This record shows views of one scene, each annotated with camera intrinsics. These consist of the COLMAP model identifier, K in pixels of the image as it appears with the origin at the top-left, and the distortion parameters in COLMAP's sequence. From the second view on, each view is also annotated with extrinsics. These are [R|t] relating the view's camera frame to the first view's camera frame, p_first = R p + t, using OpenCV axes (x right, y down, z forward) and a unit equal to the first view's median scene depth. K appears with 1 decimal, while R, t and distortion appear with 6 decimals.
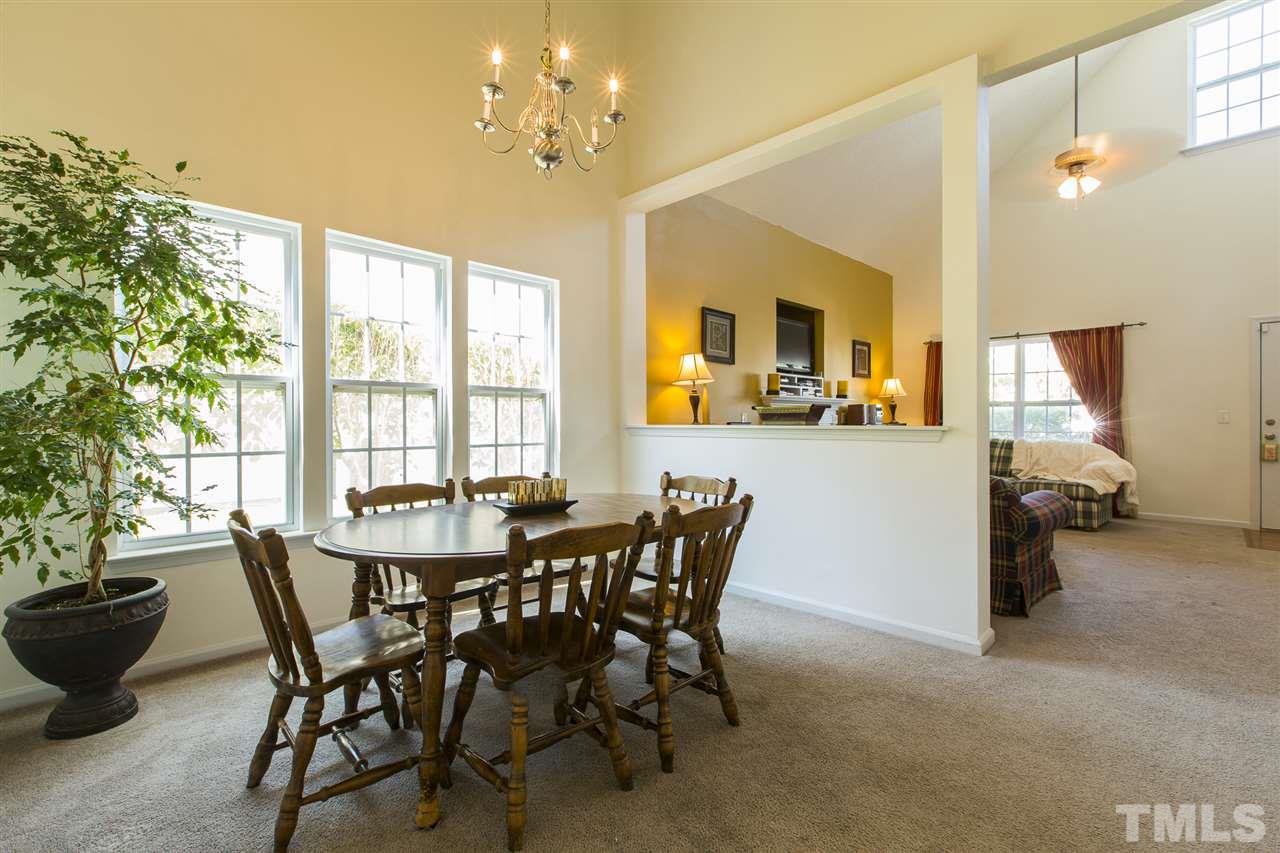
lens RADIAL K [[576.6, 0, 640.0], [0, 576.6, 420.9], [0, 0, 1]] dist [0.014438, -0.001768]
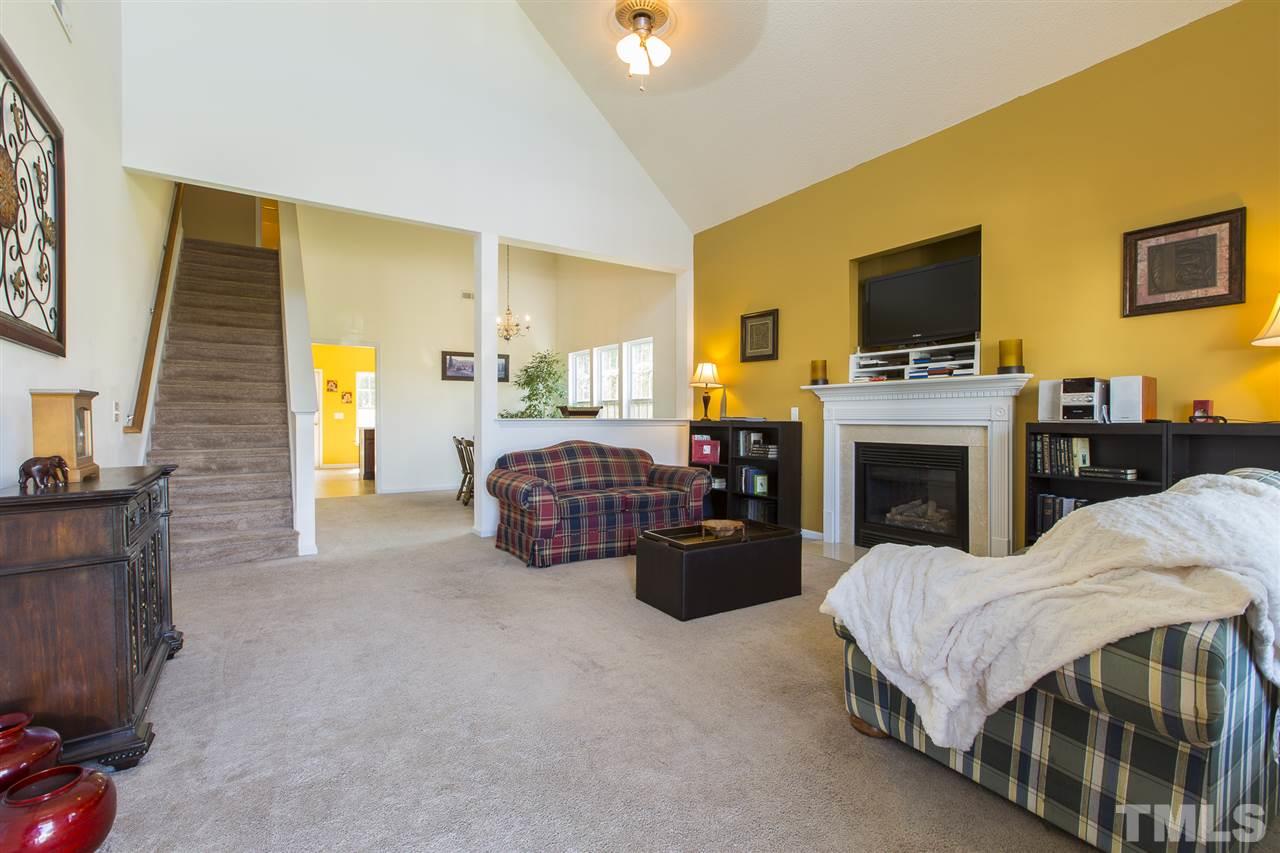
lens RADIAL K [[576.6, 0, 637.3], [0, 576.6, 427.5], [0, 0, 1]] dist [0.014438, -0.001768]
pose [[-0.200503, 0.021819, -0.979450, 1.108467], [0.002180, 0.999759, 0.021826, -0.001989], [0.979691, 0.002241, -0.200502, 0.899856]]
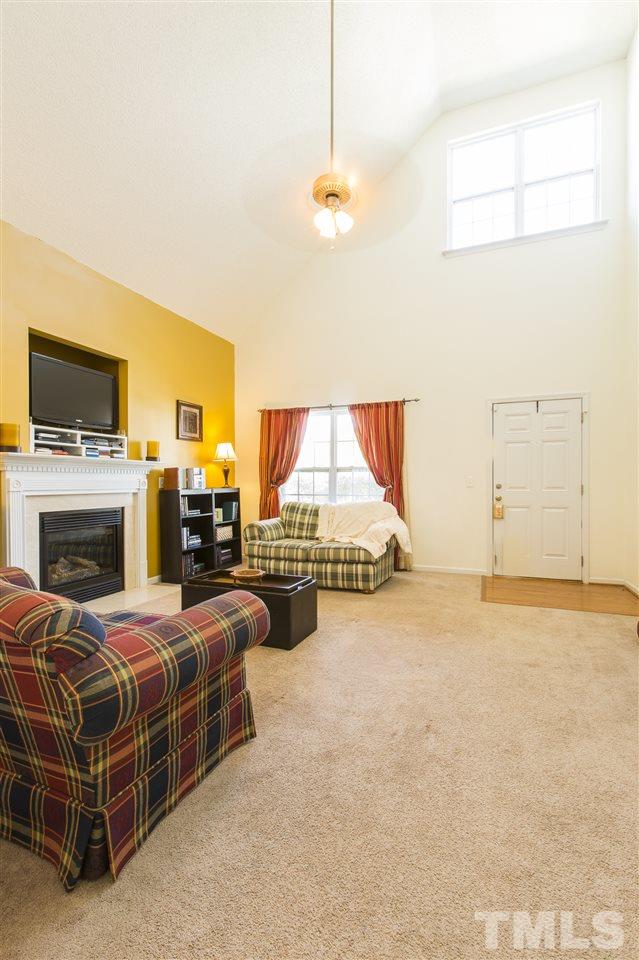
lens RADIAL K [[432.5, 0, 318.4], [0, 432.5, 486.7], [0, 0, 1]] dist [0.014438, -0.001768]
pose [[0.918083, -0.004150, 0.396366, 0.373853], [0.001692, 0.999977, 0.006549, -0.003271], [-0.396384, -0.005341, 0.918069, 0.319711]]
